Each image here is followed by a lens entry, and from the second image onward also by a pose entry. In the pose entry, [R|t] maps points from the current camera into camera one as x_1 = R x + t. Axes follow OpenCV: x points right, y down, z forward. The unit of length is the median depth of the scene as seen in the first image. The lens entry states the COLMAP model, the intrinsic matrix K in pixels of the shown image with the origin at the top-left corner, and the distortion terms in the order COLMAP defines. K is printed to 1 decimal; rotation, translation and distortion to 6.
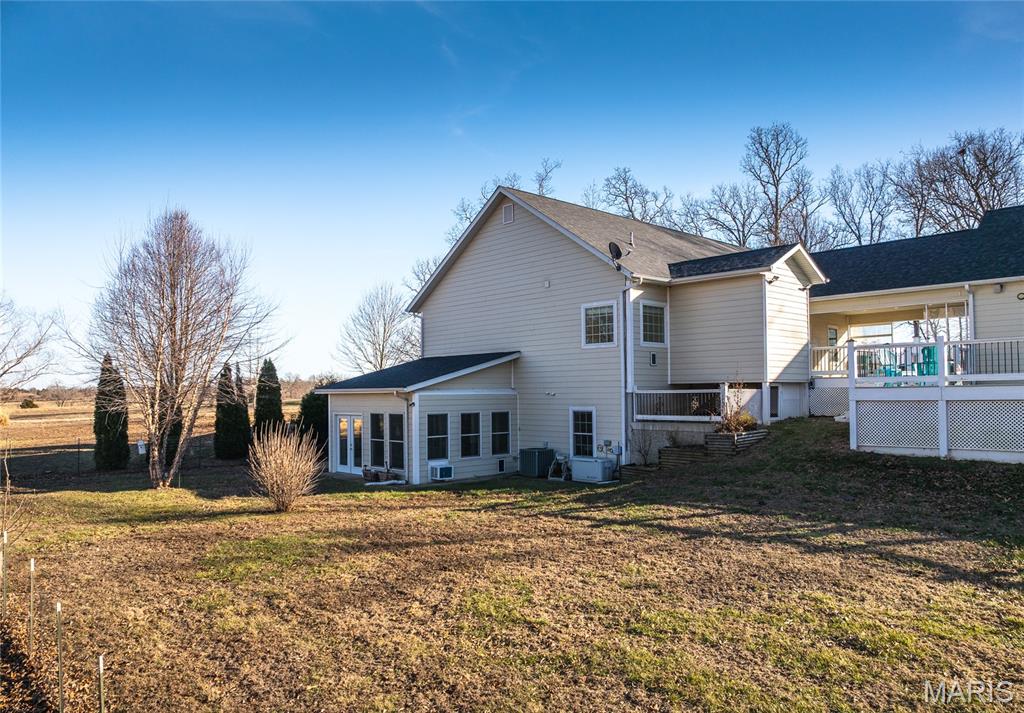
lens RADIAL K [[739.6, 0, 510.8], [0, 739.6, 356.3], [0, 0, 1]] dist [-0.044516, -0.003884]
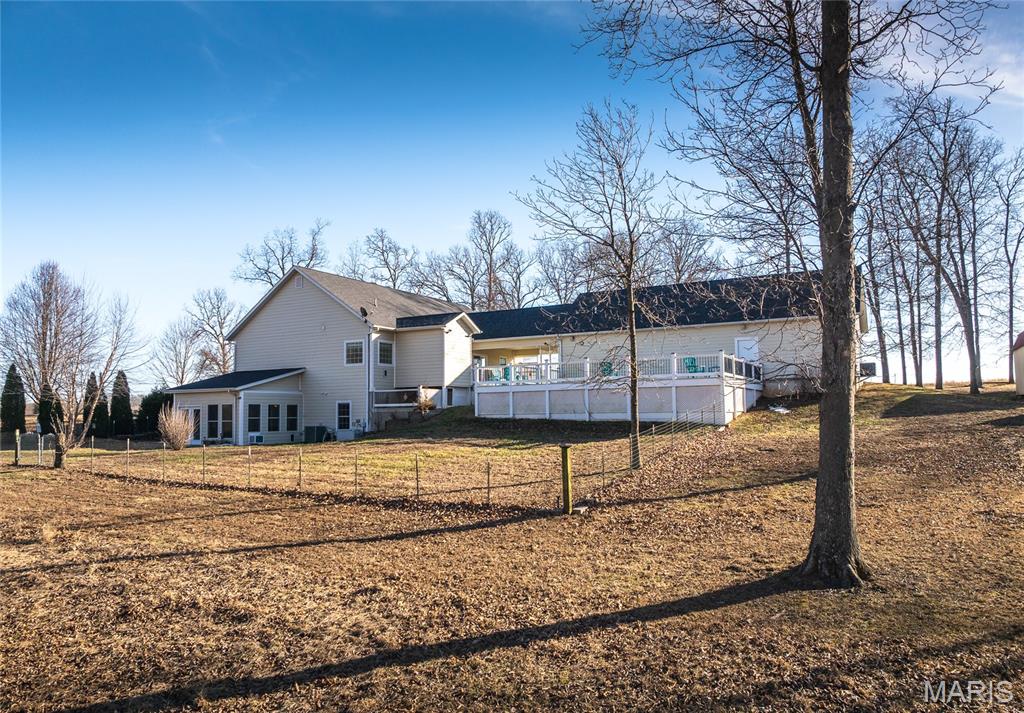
lens RADIAL K [[739.6, 0, 510.8], [0, 739.6, 360.8], [0, 0, 1]] dist [-0.044516, -0.003884]
pose [[0.950249, 0.021468, 0.310750, -0.068325], [-0.012787, 0.999470, -0.029943, 0.022883], [-0.311228, 0.024480, 0.950020, -0.746746]]
